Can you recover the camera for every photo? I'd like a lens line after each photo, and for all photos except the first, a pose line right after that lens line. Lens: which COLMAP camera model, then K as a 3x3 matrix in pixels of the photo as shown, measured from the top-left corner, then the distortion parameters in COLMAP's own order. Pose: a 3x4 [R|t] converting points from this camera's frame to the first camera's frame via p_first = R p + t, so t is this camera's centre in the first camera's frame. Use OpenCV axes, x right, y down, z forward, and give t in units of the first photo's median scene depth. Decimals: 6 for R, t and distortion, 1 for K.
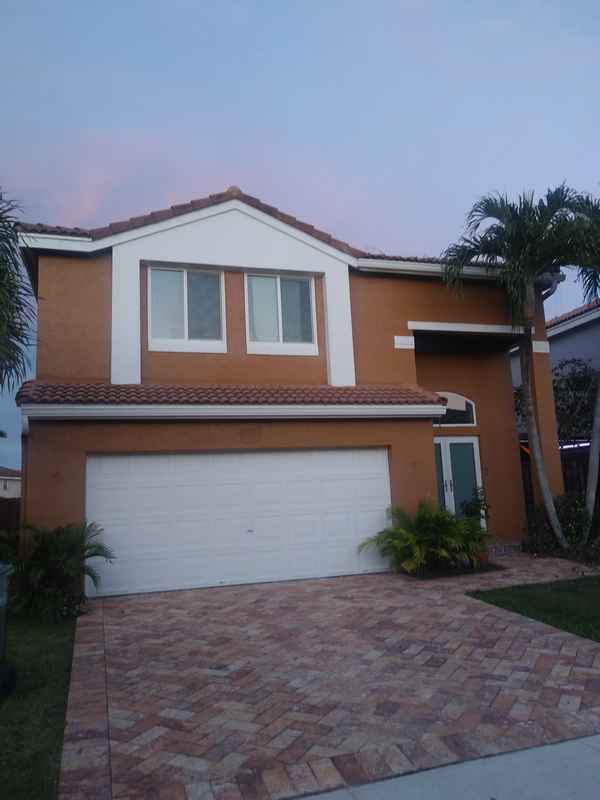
lens RADIAL K [[627.6, 0, 328.8], [0, 627.6, 401.3], [0, 0, 1]] dist [0.002252, -0.008610]
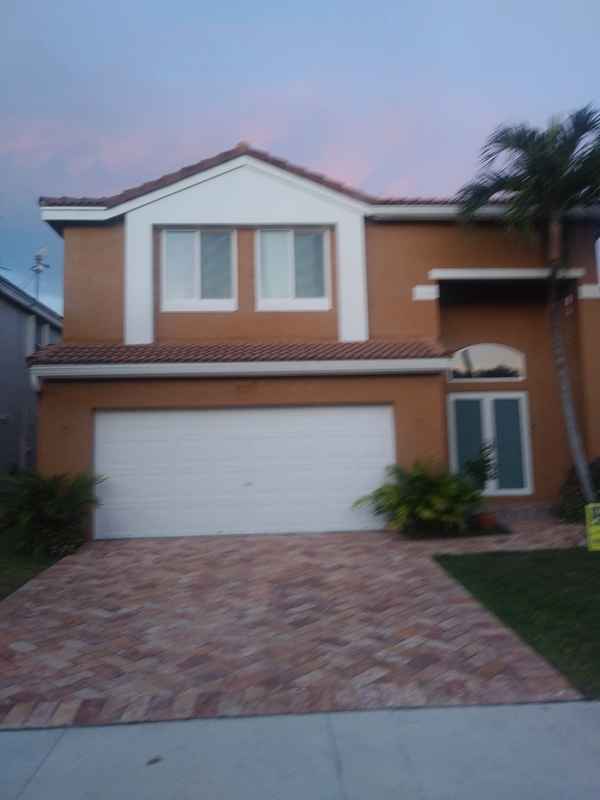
lens RADIAL K [[627.6, 0, 328.8], [0, 627.6, 401.3], [0, 0, 1]] dist [0.002252, -0.008610]
pose [[0.969163, -0.000239, -0.246422, 0.238068], [0.018190, 0.997341, 0.070576, 0.000113], [0.245750, -0.072882, 0.966589, 0.042429]]
